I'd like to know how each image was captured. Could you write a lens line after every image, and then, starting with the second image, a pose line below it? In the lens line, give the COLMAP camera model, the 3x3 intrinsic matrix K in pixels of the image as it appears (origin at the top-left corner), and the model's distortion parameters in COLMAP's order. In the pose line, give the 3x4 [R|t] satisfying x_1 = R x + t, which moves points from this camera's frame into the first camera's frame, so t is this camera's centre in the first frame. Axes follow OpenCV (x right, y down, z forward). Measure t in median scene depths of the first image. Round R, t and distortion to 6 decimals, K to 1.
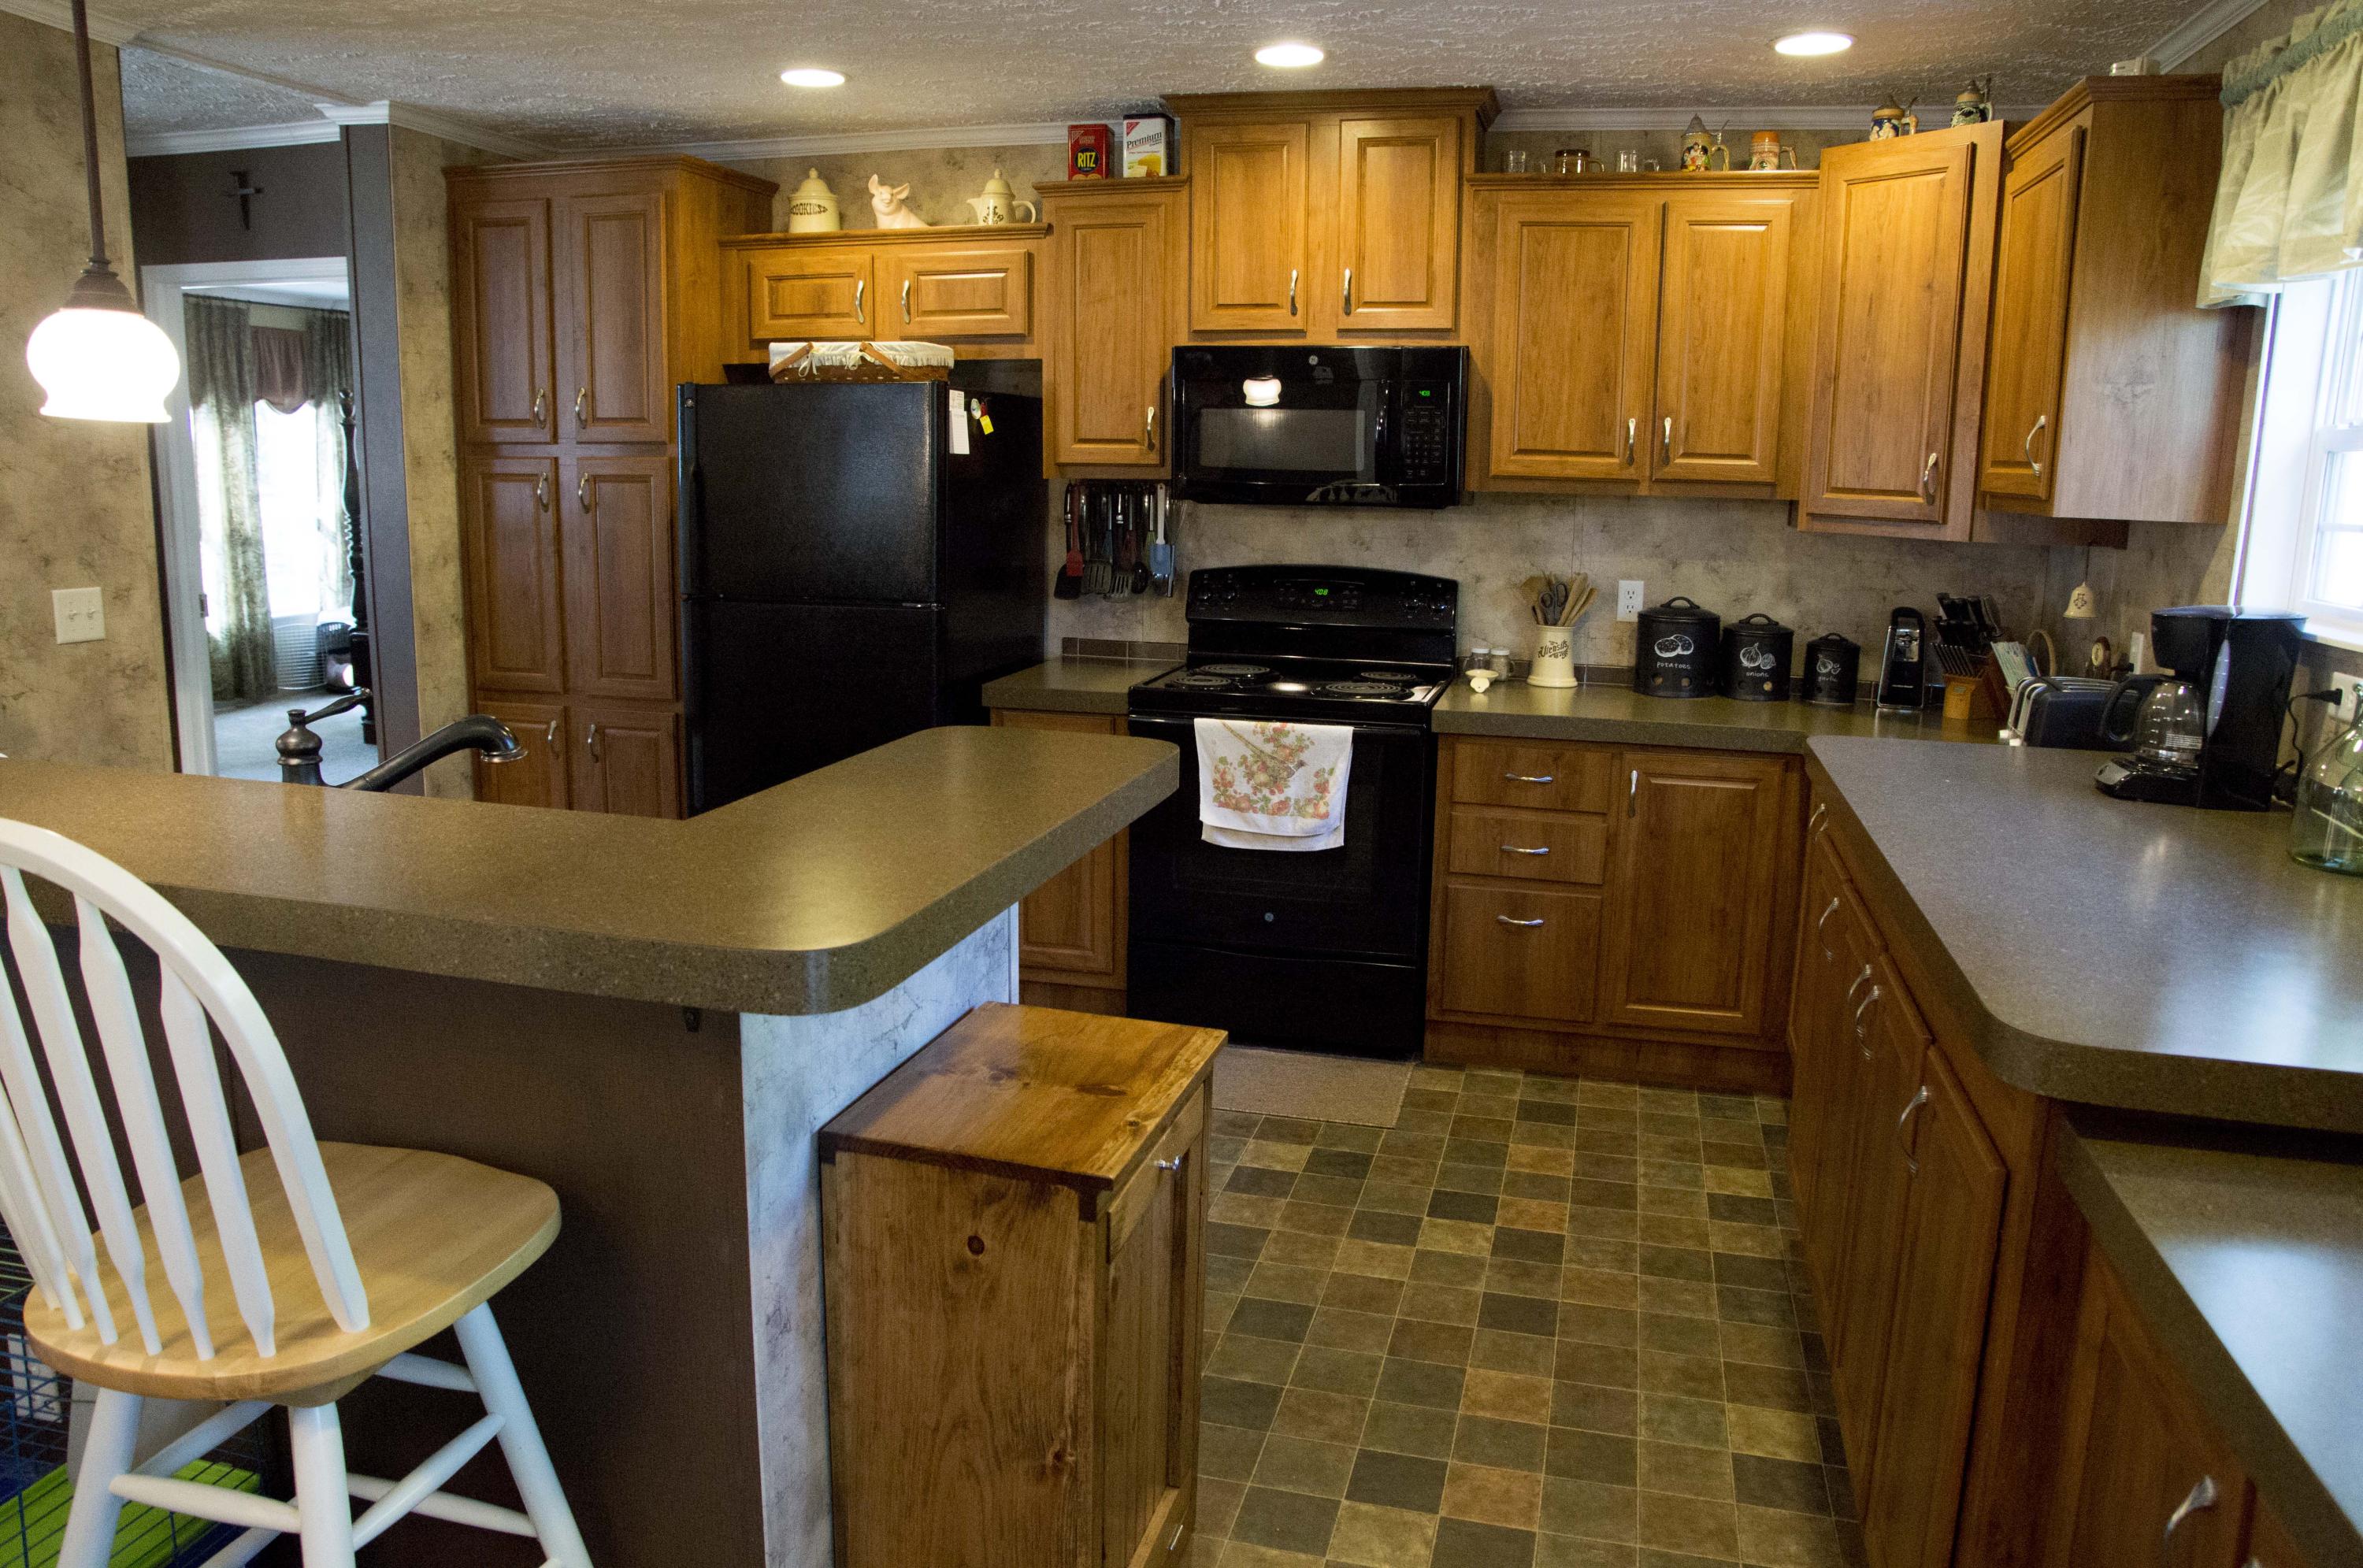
lens RADIAL K [[1659.9, 0, 1167.8], [0, 1659.9, 782.3], [0, 0, 1]] dist [-0.157684, 0.113676]
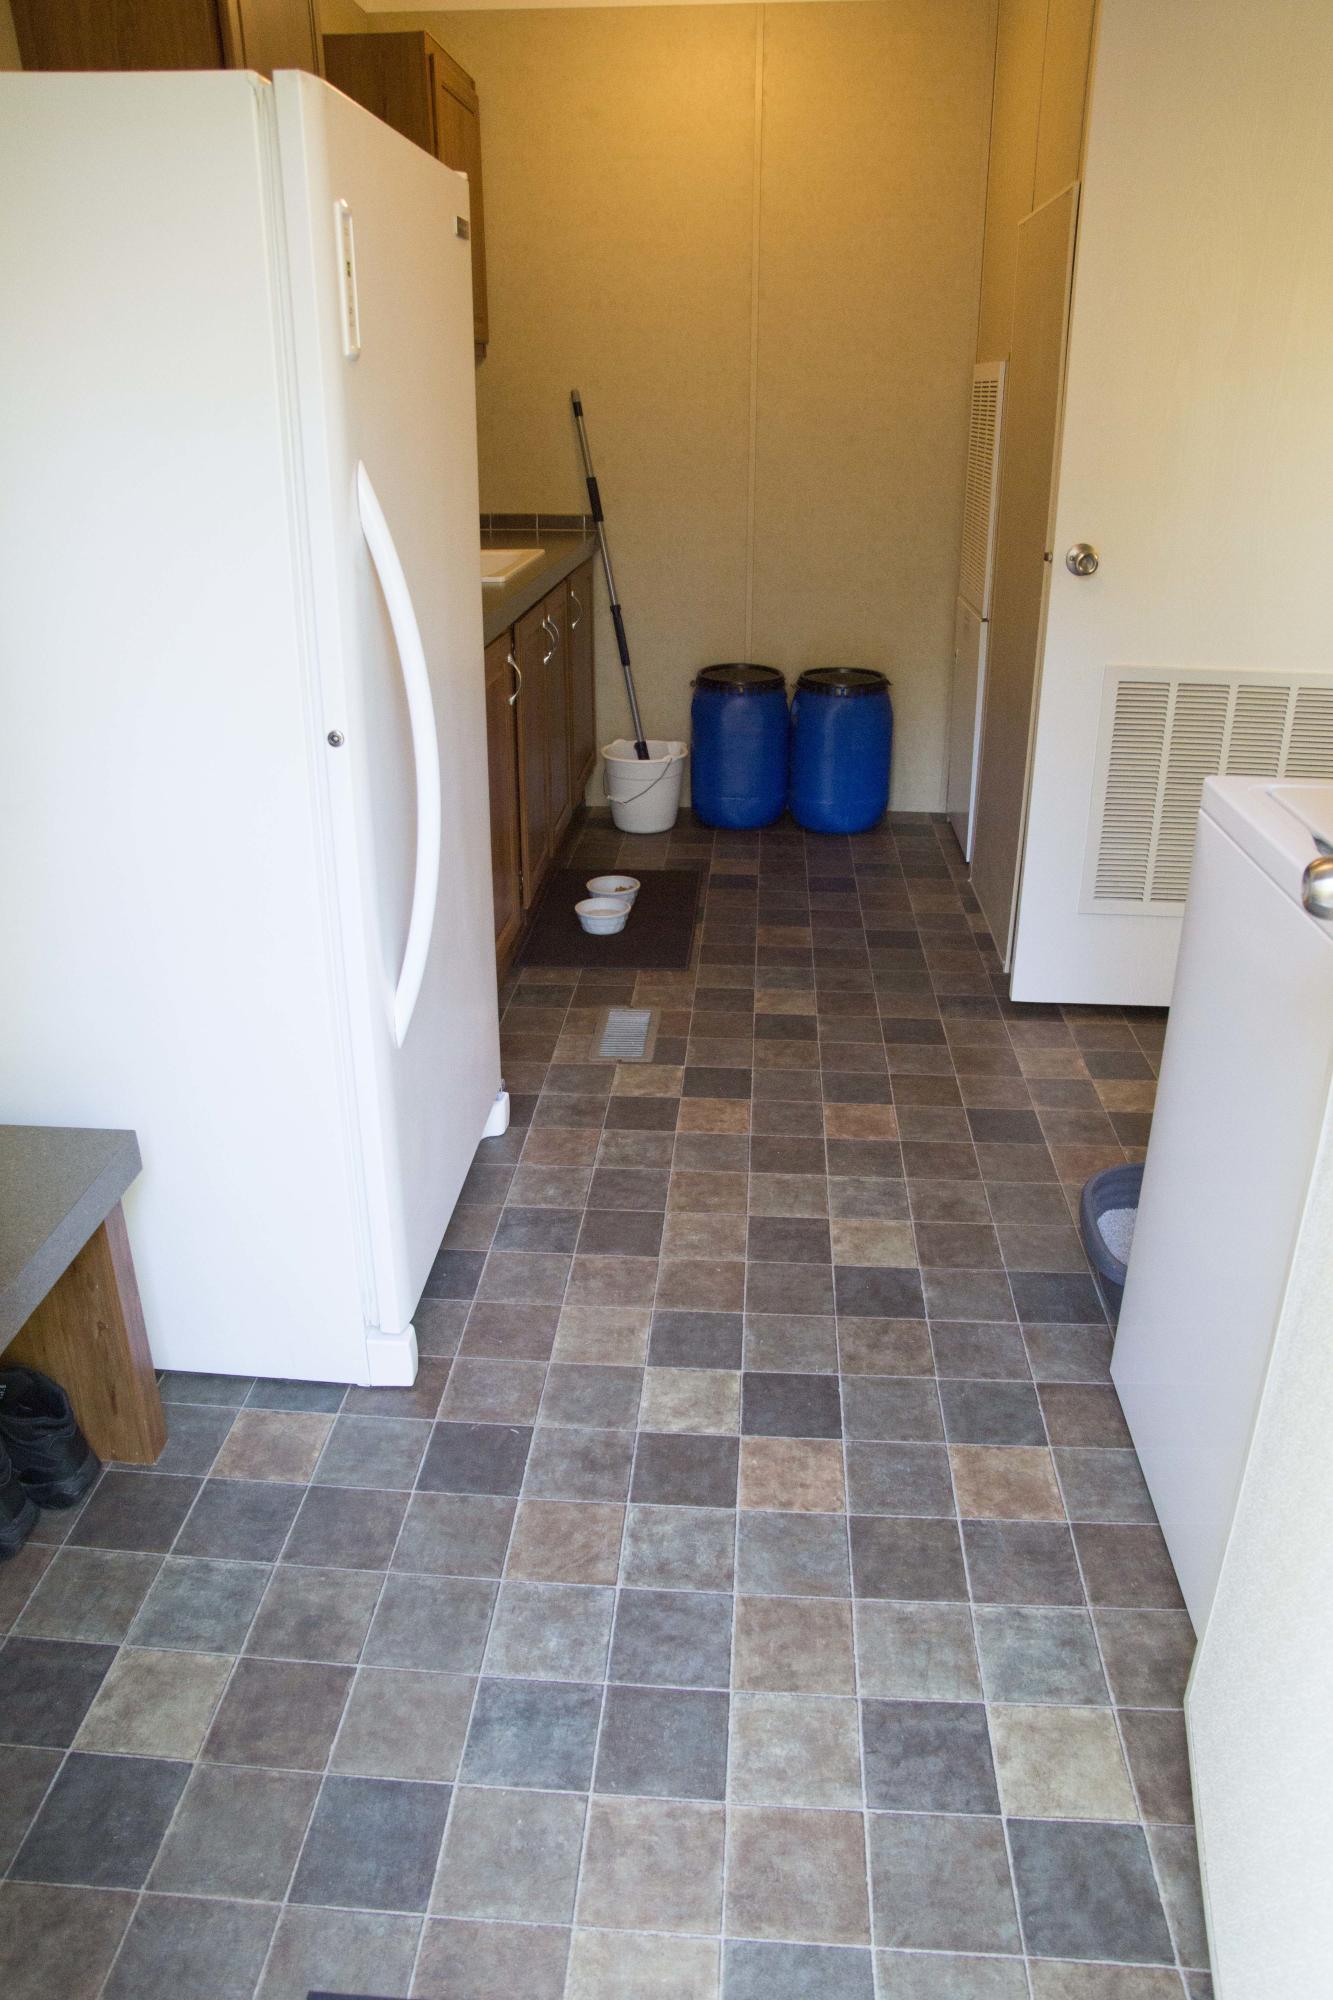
lens RADIAL K [[1405.0, 0, 663.5], [0, 1405.0, 986.1], [0, 0, 1]] dist [-0.157684, 0.113676]
pose [[0.201349, 0.377917, -0.903680, 0.576722], [-0.189412, 0.920183, 0.342616, -0.085853], [0.961031, 0.102182, 0.256860, 0.710968]]
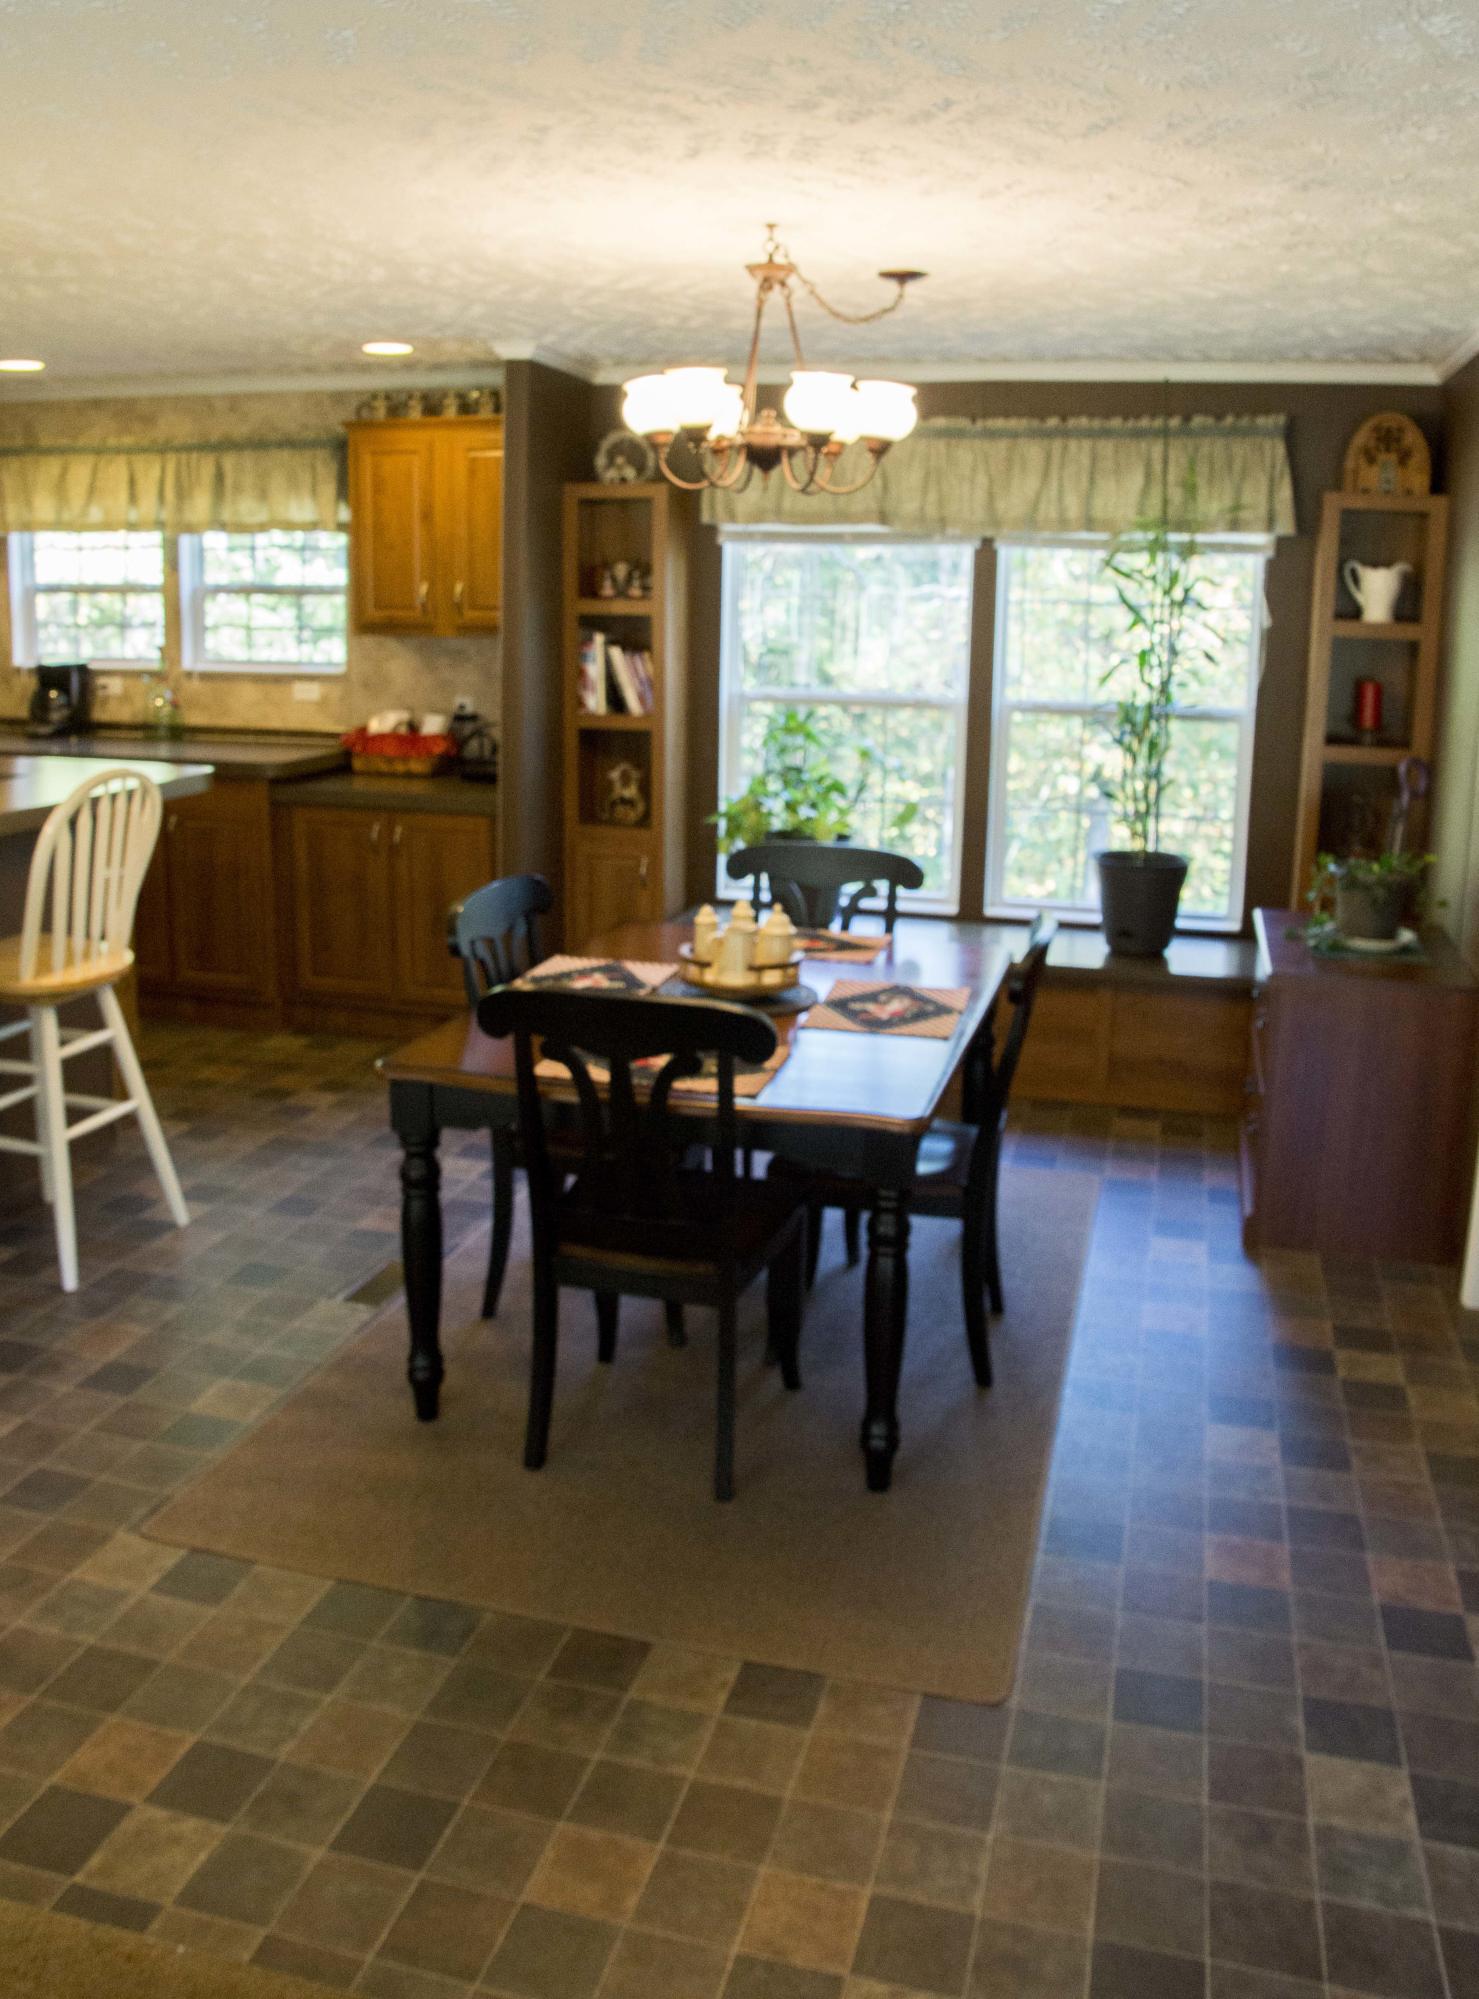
lens RADIAL K [[1674.1, 0, 756.8], [0, 1674.1, 838.7], [0, 0, 1]] dist [-0.149958, 0.038947]
pose [[-0.006388, -0.174790, 0.984585, -1.347889], [0.175631, 0.969104, 0.173181, -0.059008], [-0.984435, 0.174030, 0.024508, -0.083921]]
